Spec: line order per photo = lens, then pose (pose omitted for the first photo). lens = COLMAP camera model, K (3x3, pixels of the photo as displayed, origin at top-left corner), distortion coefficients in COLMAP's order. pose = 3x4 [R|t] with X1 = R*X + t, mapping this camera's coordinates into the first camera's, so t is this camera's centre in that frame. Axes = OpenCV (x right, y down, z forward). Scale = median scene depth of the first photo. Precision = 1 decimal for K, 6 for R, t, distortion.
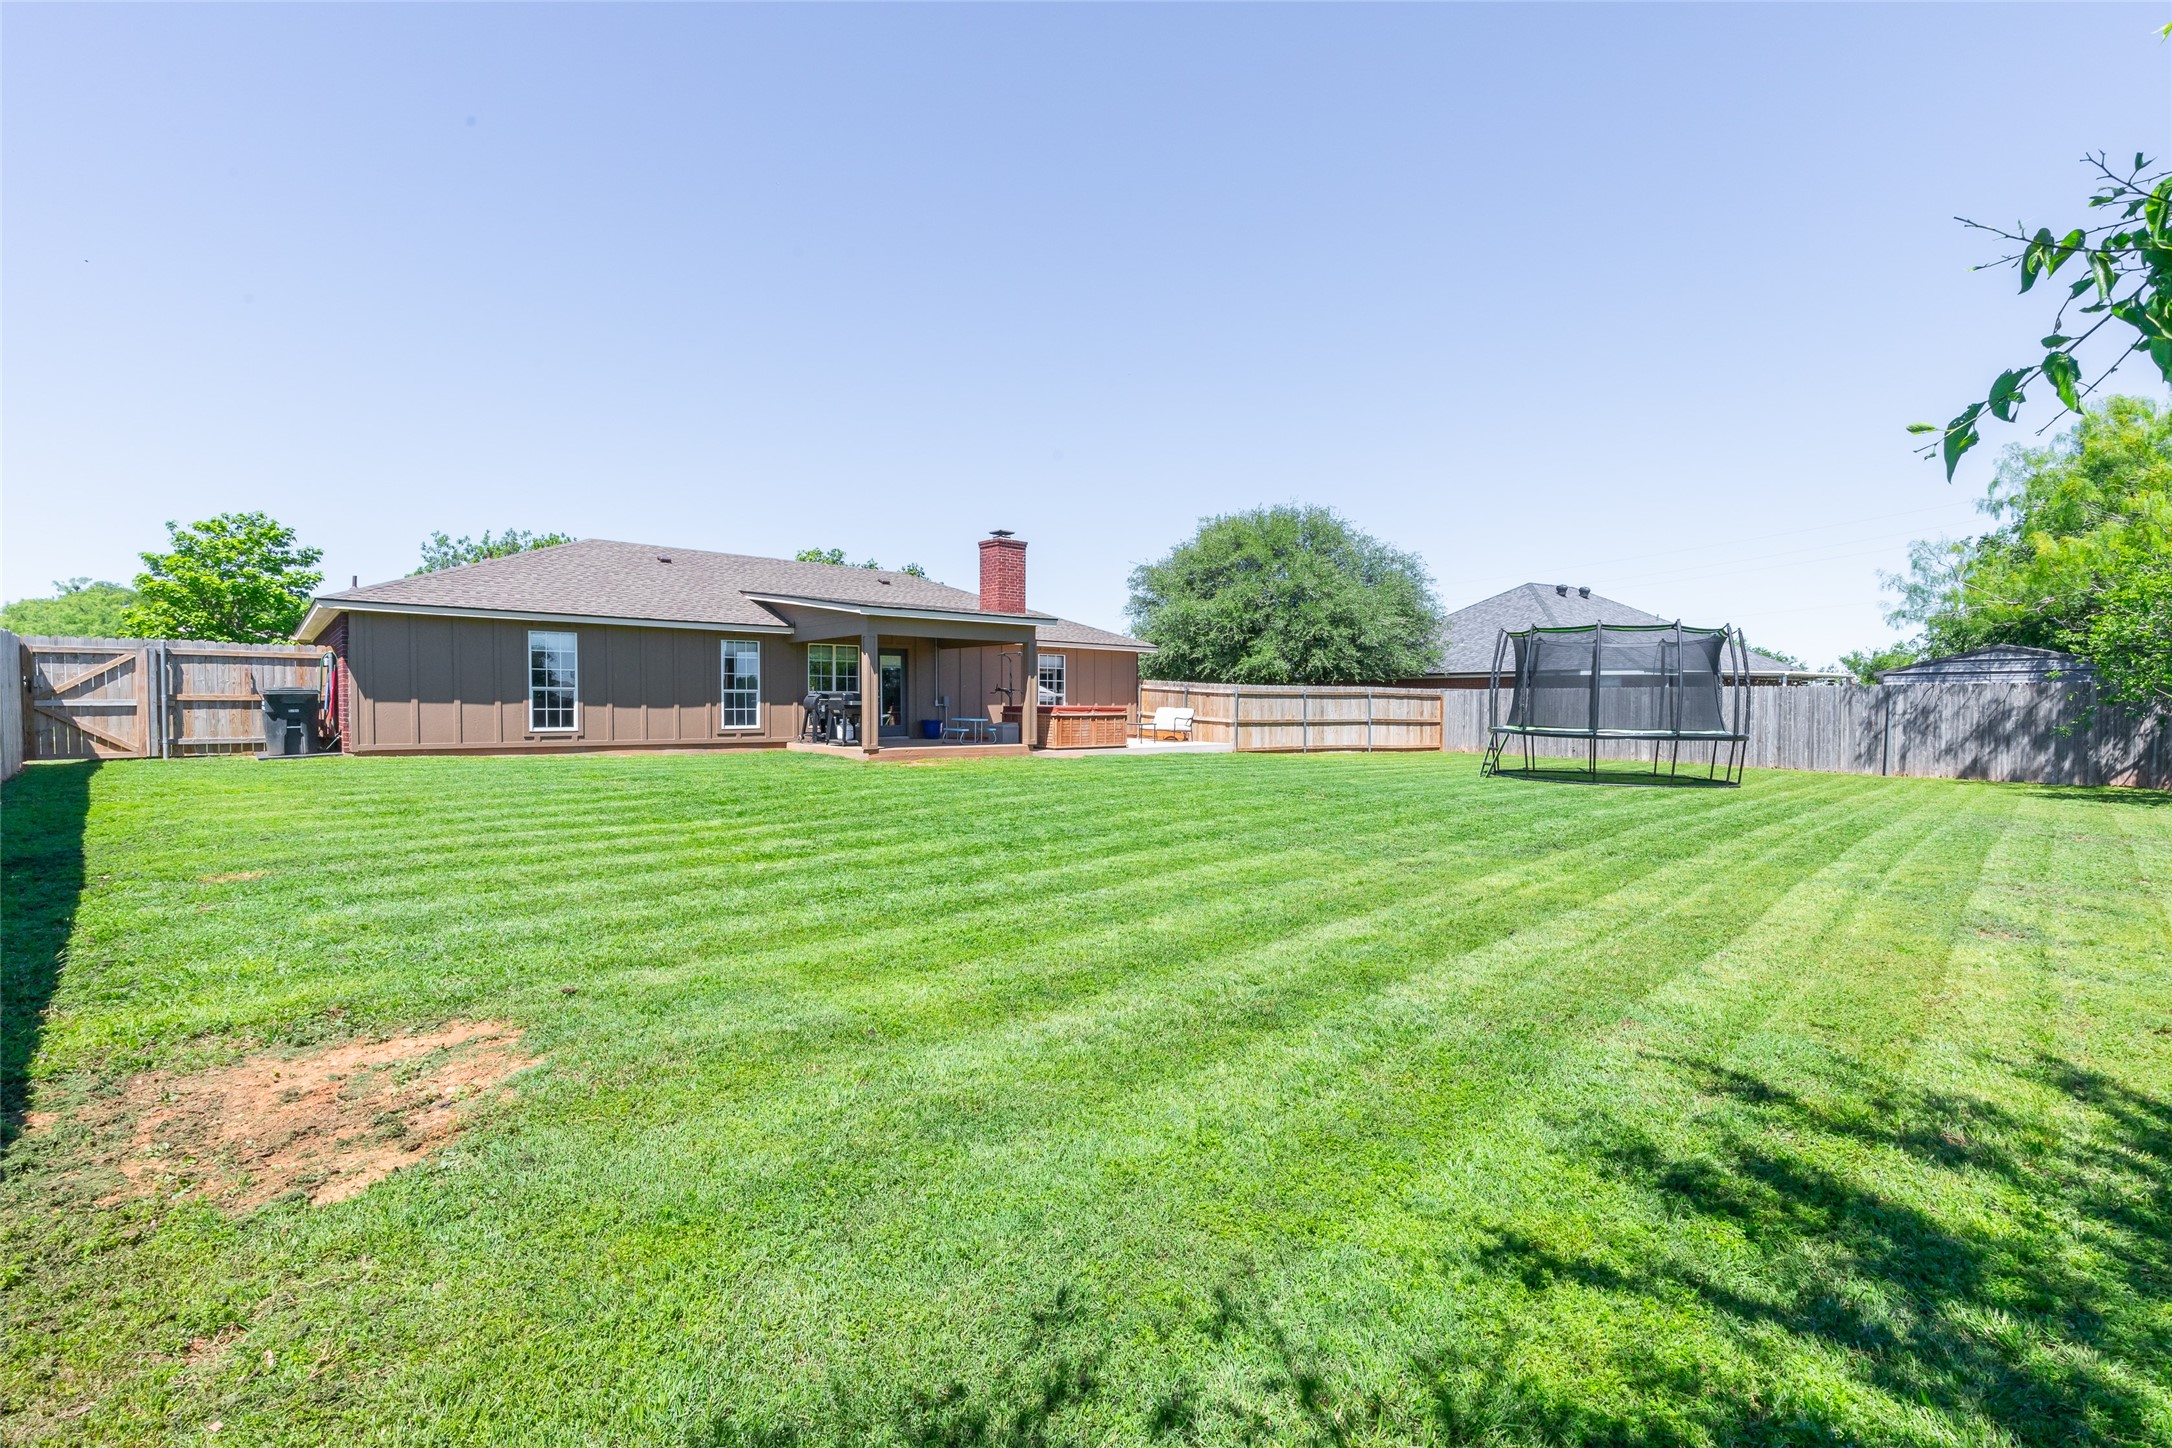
lens RADIAL K [[977.7, 0, 1089.5], [0, 977.7, 725.5], [0, 0, 1]] dist [0.011045, -0.004371]
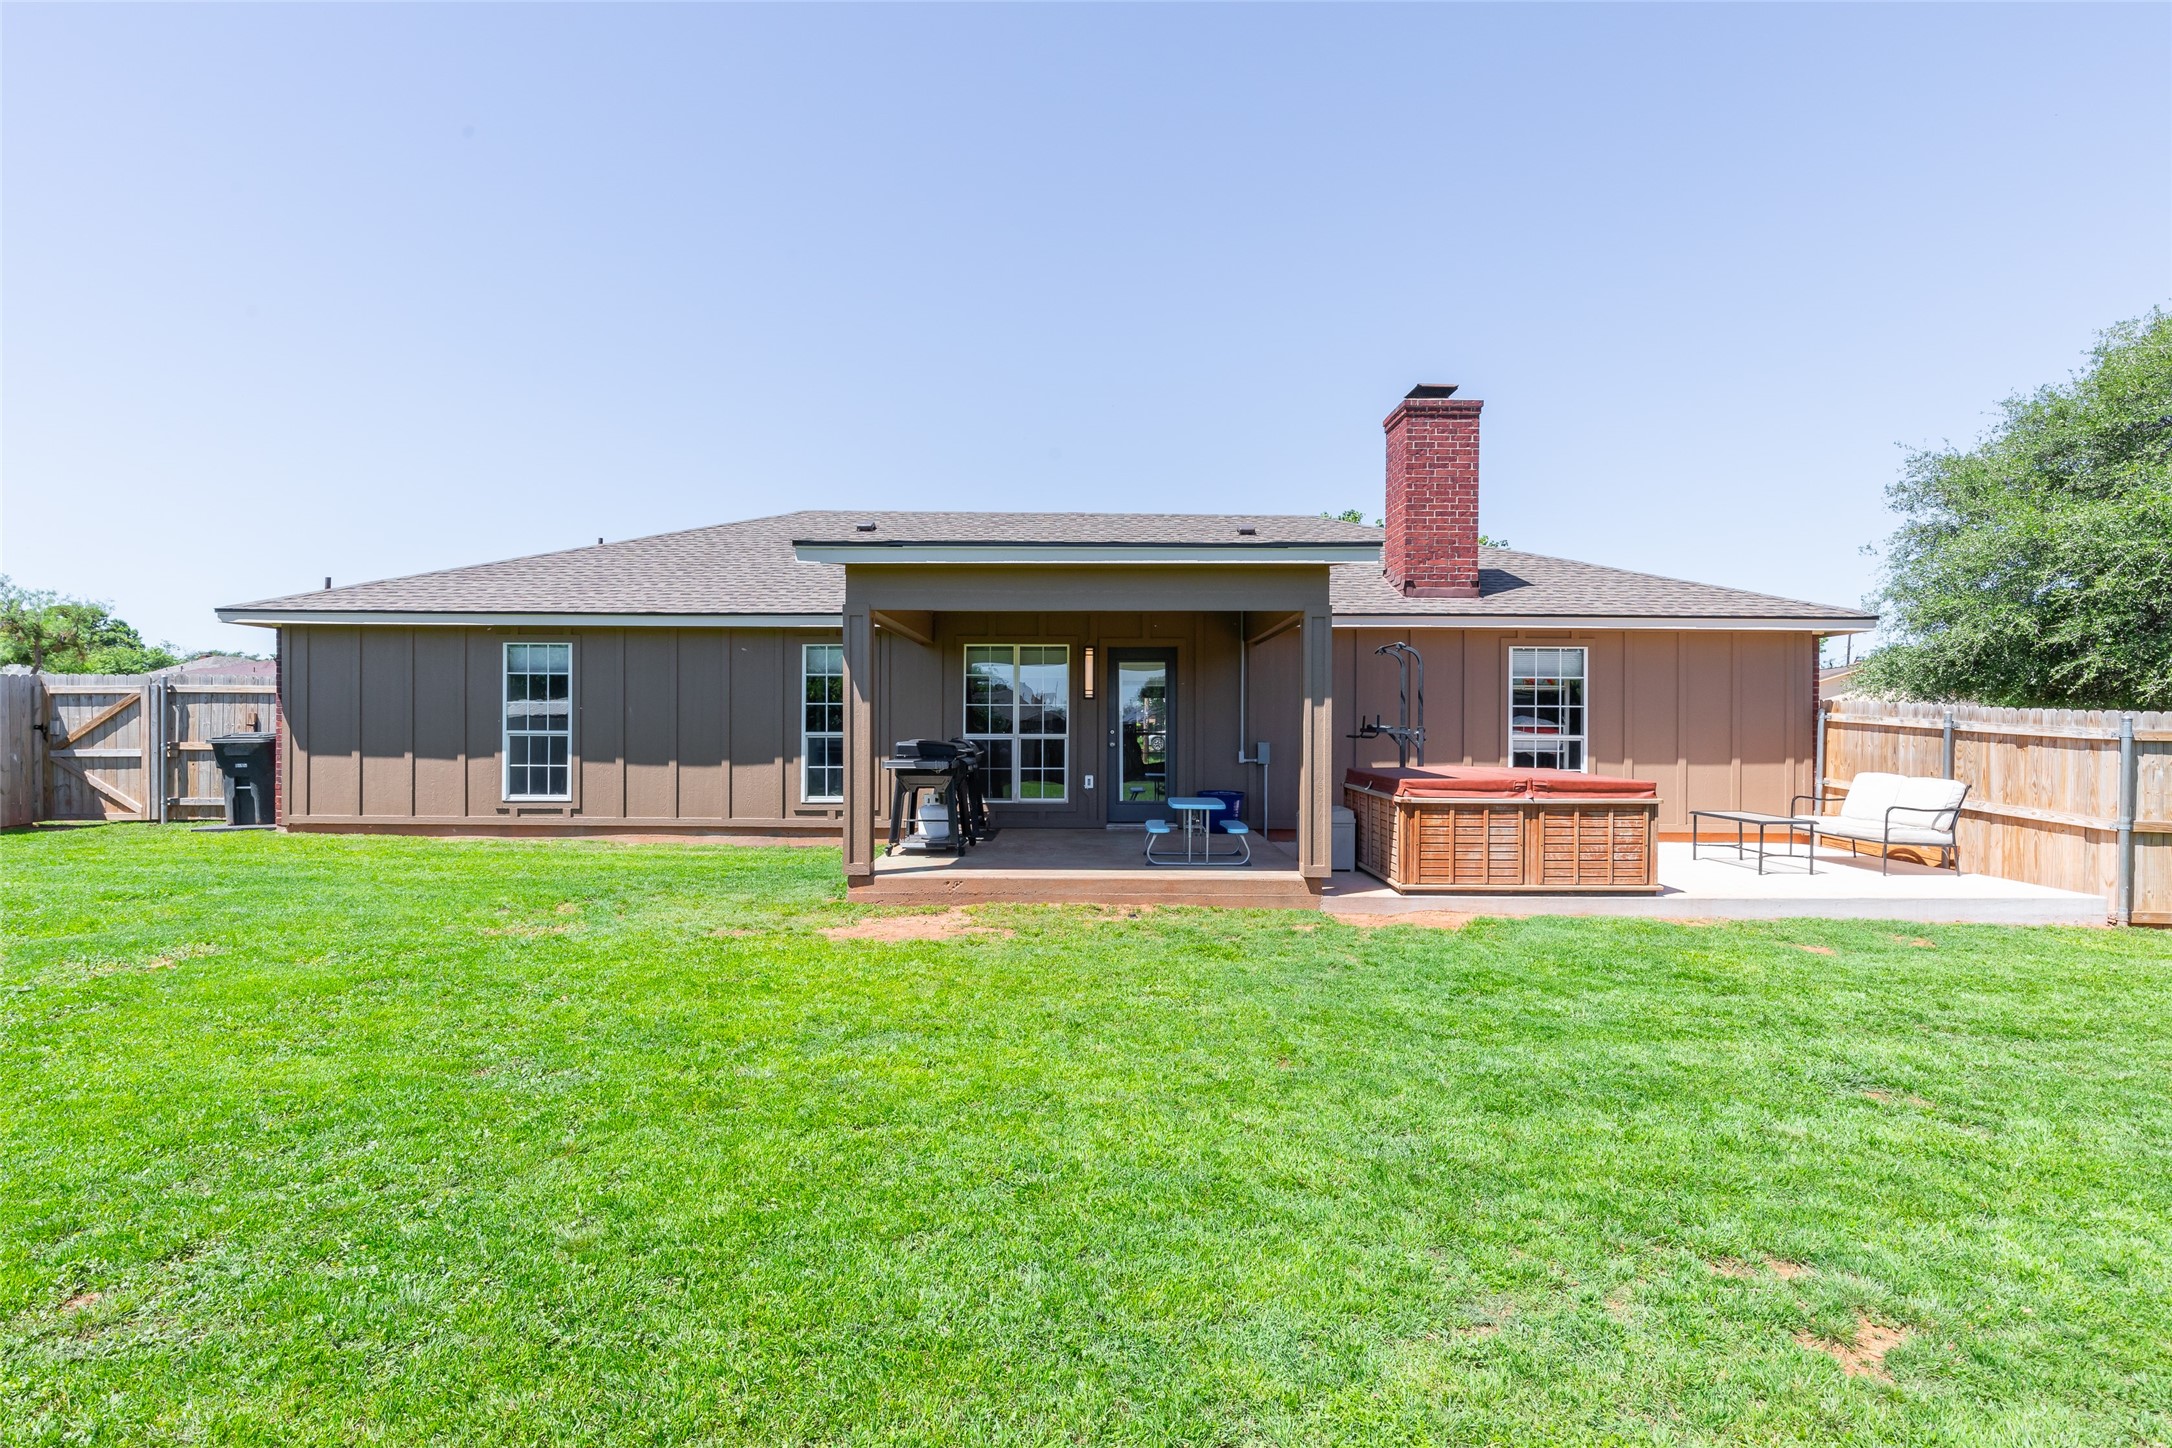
lens RADIAL K [[1058.3, 0, 1097.4], [0, 1058.3, 730.8], [0, 0, 1]] dist [-0.000790, -0.000683]
pose [[0.759176, 0.001939, -0.650882, 0.134647], [-0.016757, 0.999722, -0.016568, -0.027918], [0.650670, 0.023485, 0.758998, 0.591529]]
